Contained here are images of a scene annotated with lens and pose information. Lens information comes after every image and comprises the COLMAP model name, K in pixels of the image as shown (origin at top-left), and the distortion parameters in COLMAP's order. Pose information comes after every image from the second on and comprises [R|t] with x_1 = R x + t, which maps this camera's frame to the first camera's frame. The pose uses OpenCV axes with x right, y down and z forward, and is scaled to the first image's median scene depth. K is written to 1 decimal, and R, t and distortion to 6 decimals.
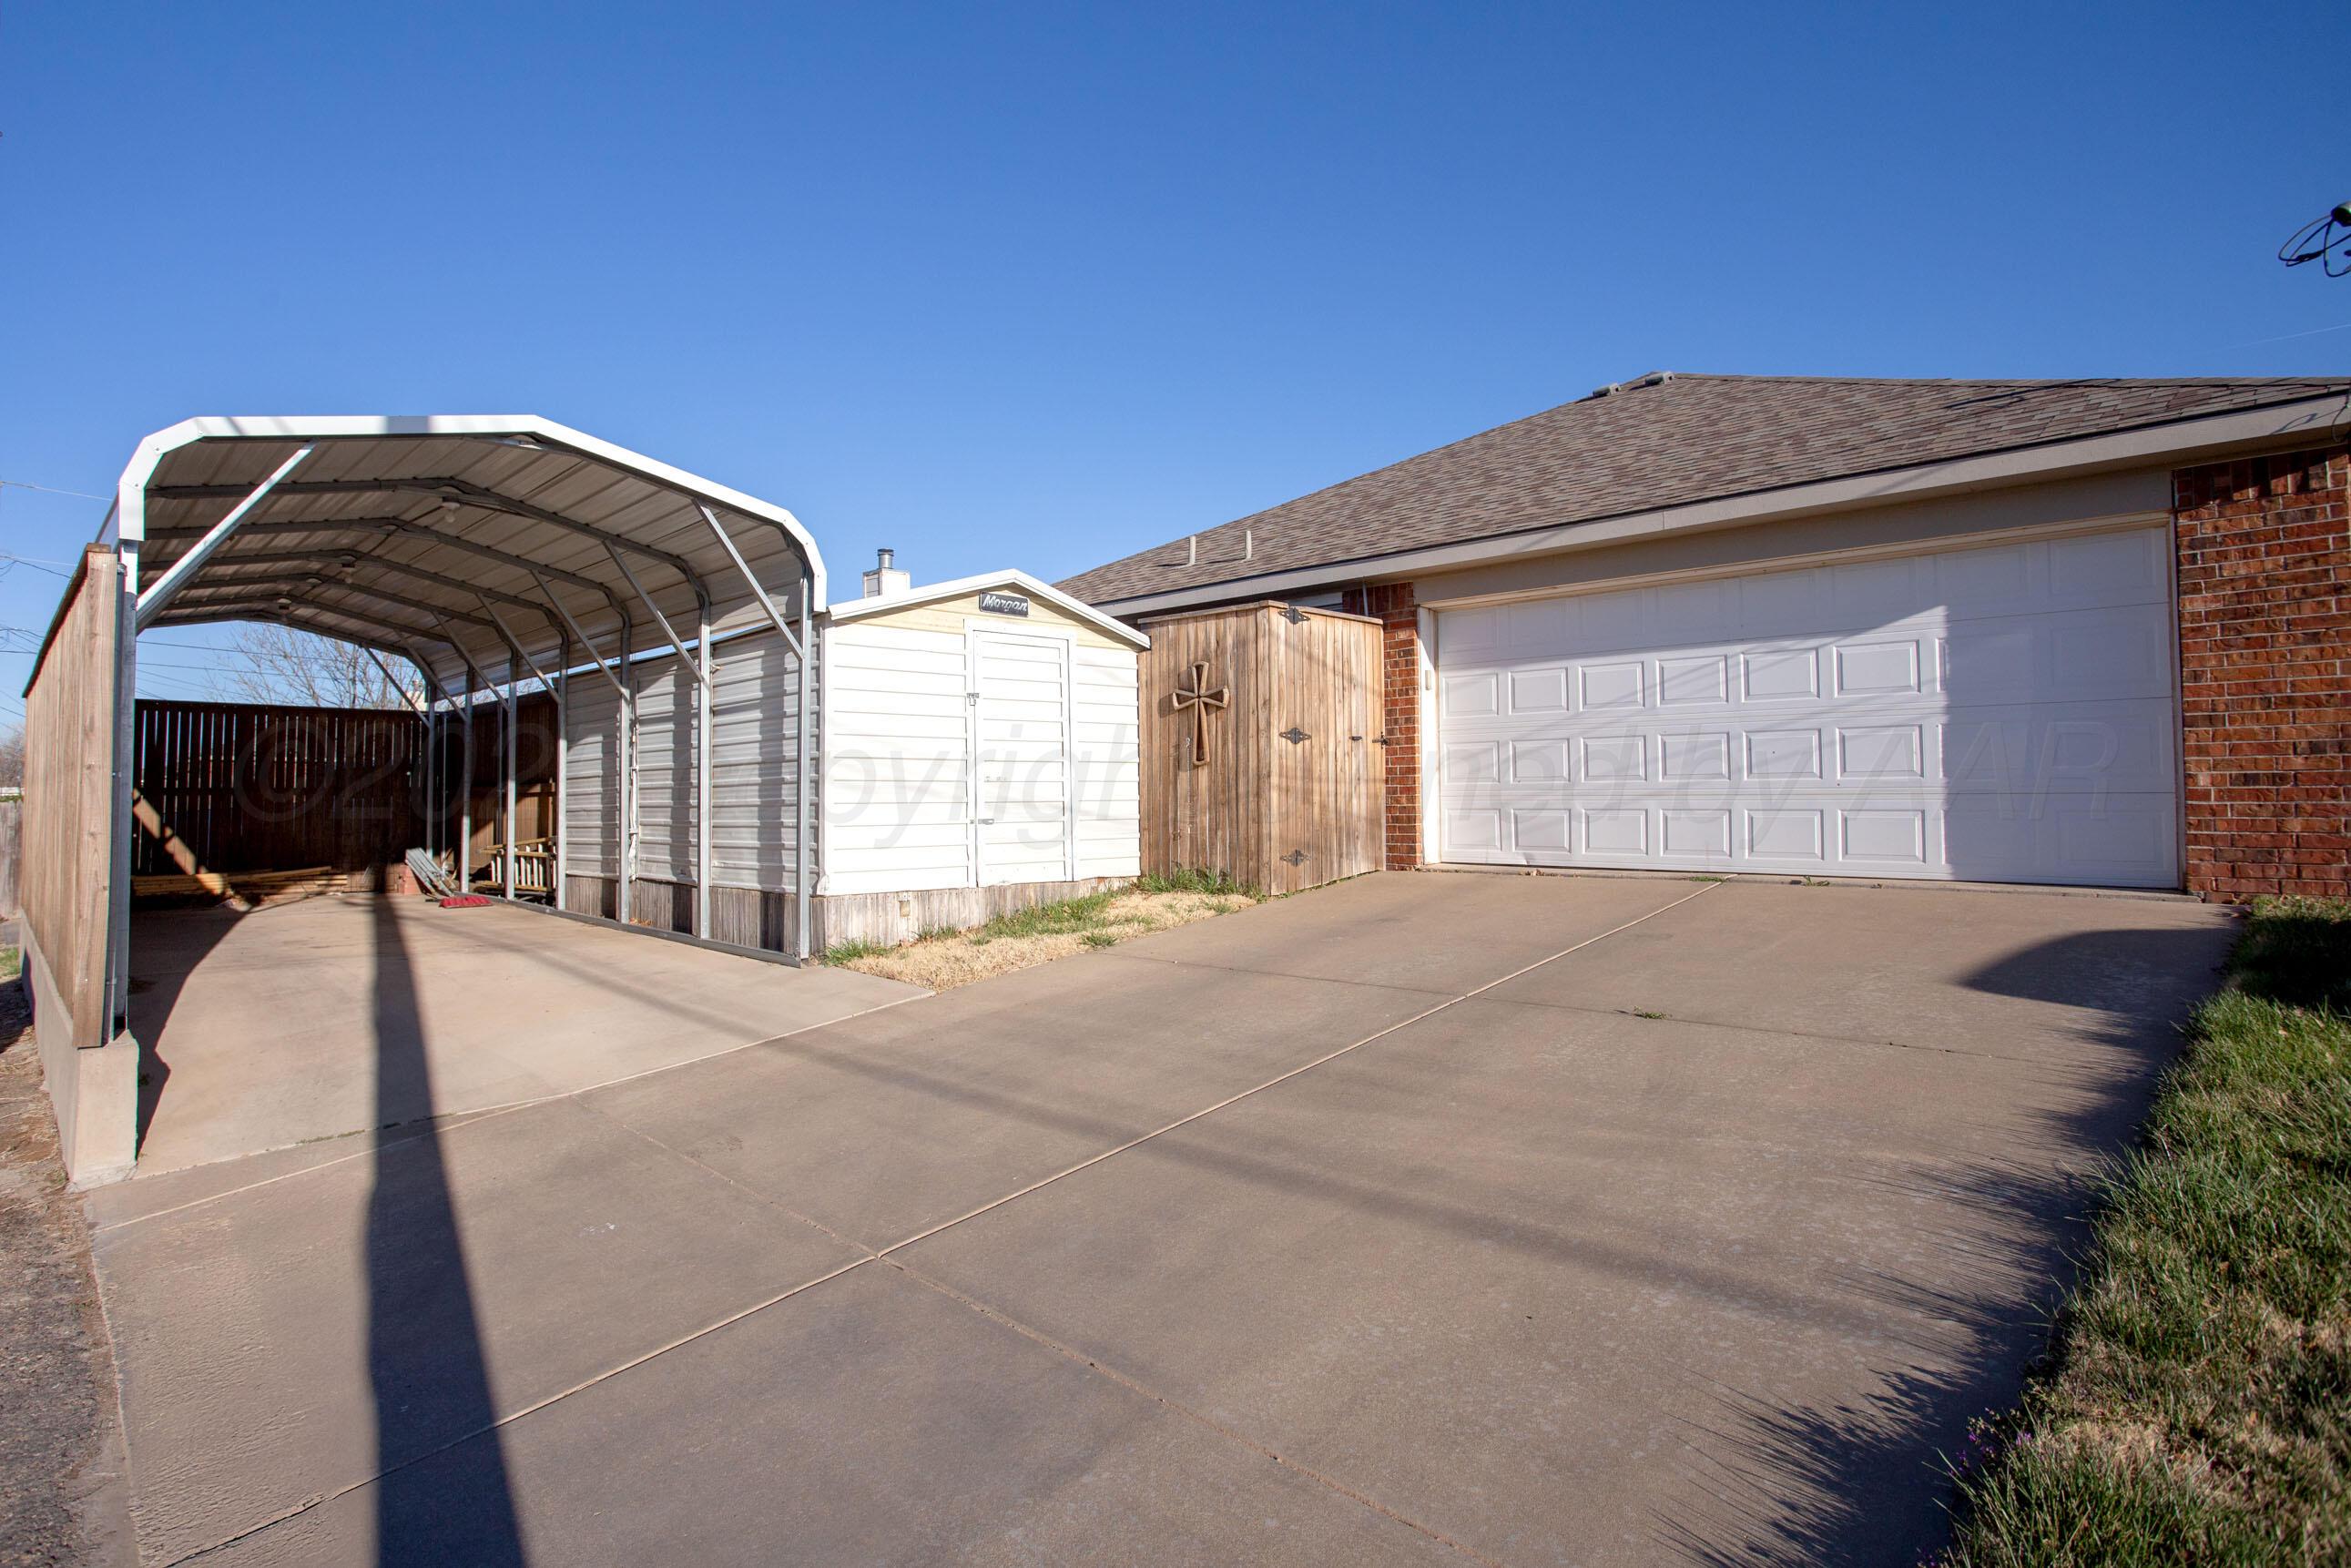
lens RADIAL K [[1178.6, 0, 1175.5], [0, 1178.6, 784.0], [0, 0, 1]] dist [-0.039685, 0.000926]
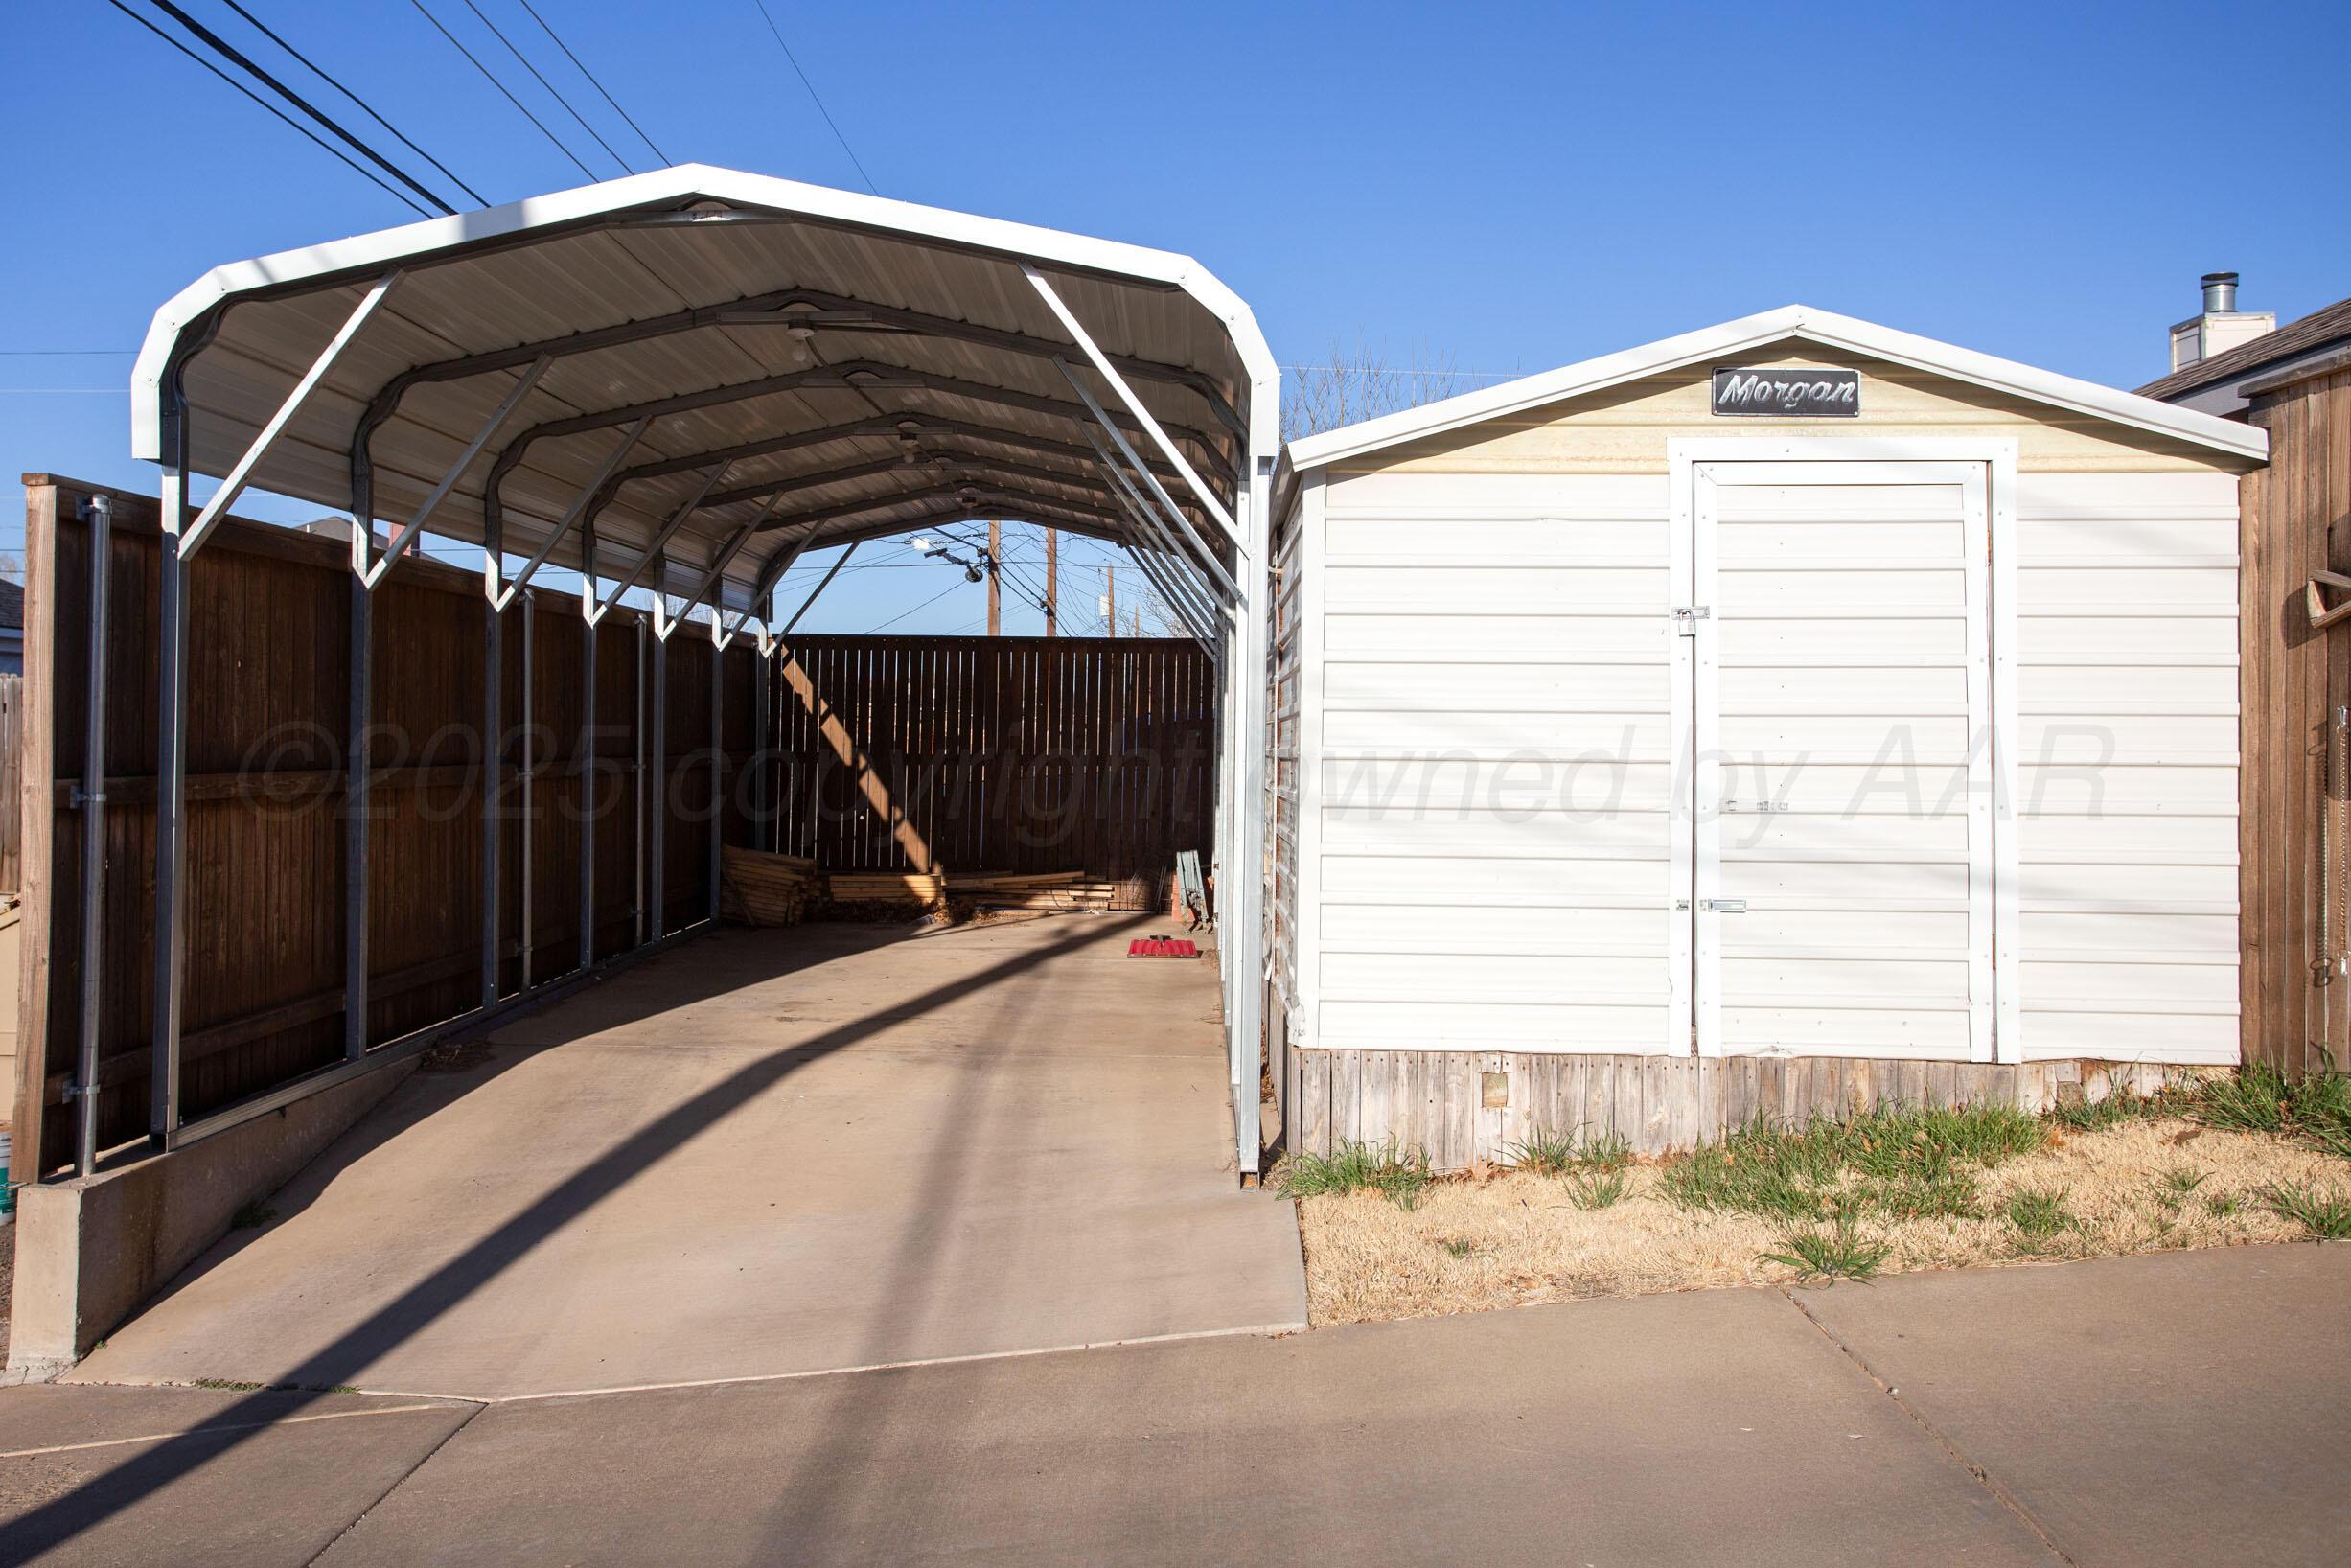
lens RADIAL K [[1958.8, 0, 1173.9], [0, 1958.8, 733.2], [0, 0, 1]] dist [-0.012851, -0.004342]
pose [[0.678888, 0.016251, -0.734062, 0.220023], [-0.009101, 0.999864, 0.013718, -0.038359], [0.734185, -0.002633, 0.678944, 0.365061]]
